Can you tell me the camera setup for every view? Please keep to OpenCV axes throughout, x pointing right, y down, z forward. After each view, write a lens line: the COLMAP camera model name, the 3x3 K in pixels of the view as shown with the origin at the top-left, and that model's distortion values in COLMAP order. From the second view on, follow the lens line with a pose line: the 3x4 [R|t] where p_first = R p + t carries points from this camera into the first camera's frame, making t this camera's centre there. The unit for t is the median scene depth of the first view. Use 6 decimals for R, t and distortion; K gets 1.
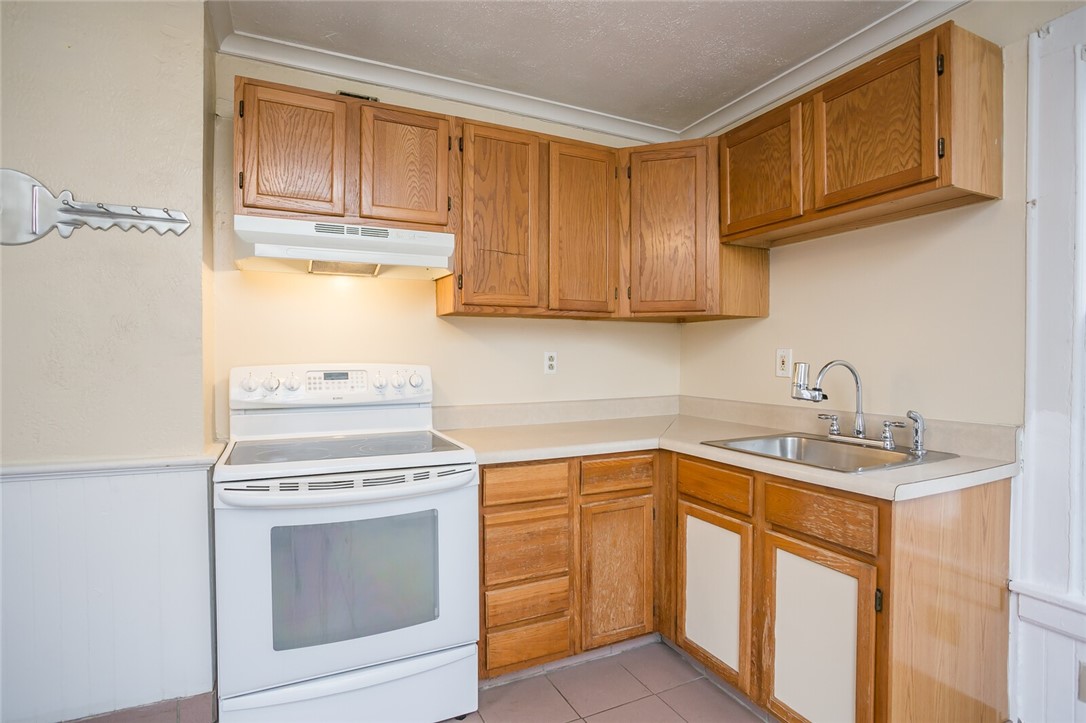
lens RADIAL K [[548.1, 0, 541.0], [0, 548.1, 362.5], [0, 0, 1]] dist [-0.067466, 0.040200]
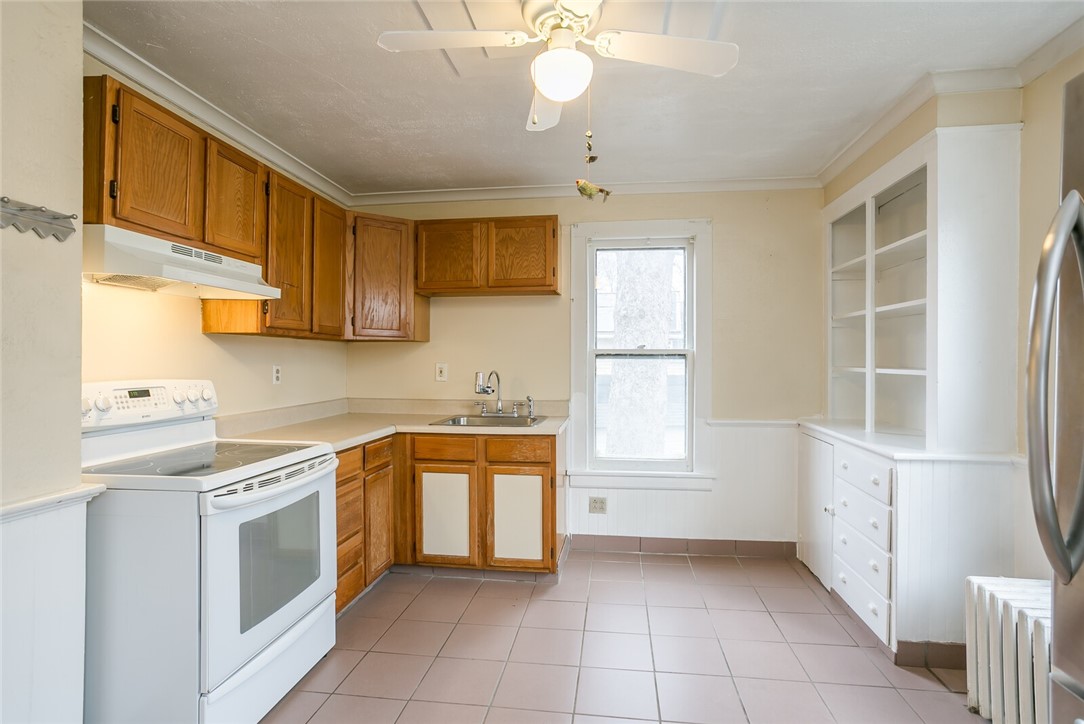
lens RADIAL K [[550.4, 0, 535.6], [0, 550.4, 361.8], [0, 0, 1]] dist [-0.045456, 0.044757]
pose [[0.561256, -0.001024, 0.827641, -0.821886], [0.009080, 0.999947, -0.004920, -0.021748], [-0.827592, 0.010276, 0.561236, -0.133072]]
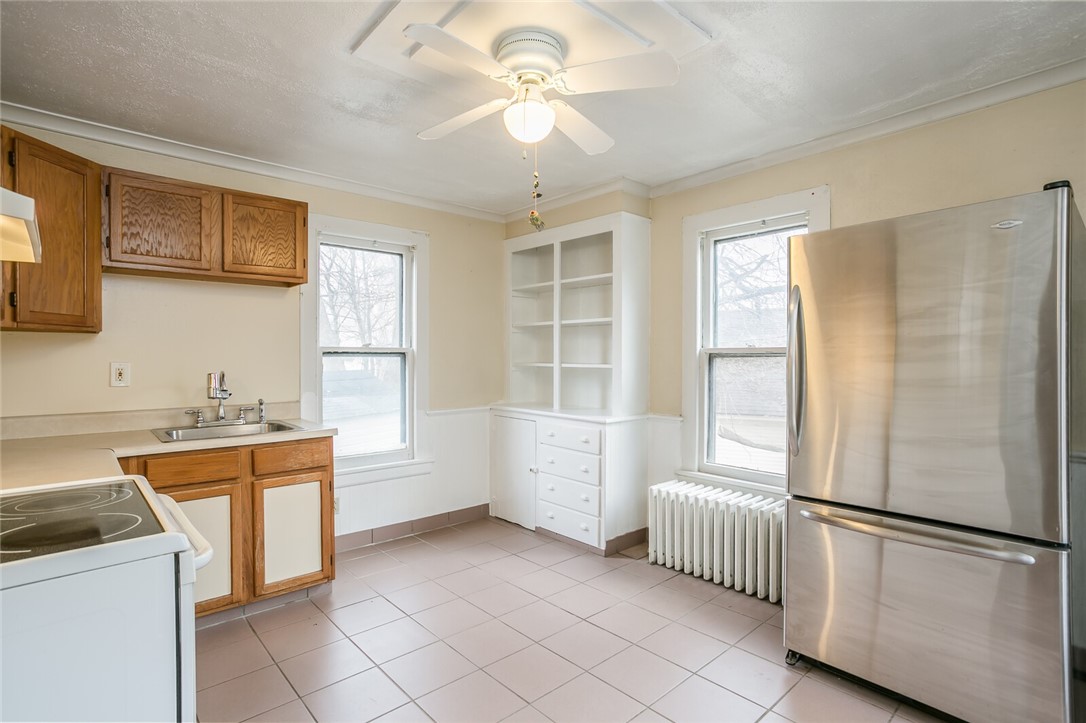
lens RADIAL K [[551.4, 0, 536.6], [0, 551.4, 361.3], [0, 0, 1]] dist [-0.045456, 0.044757]
pose [[-0.264261, -0.006359, 0.964430, -1.068628], [0.012550, 0.999871, 0.010032, -0.032685], [-0.964370, 0.014755, -0.264147, 0.513270]]
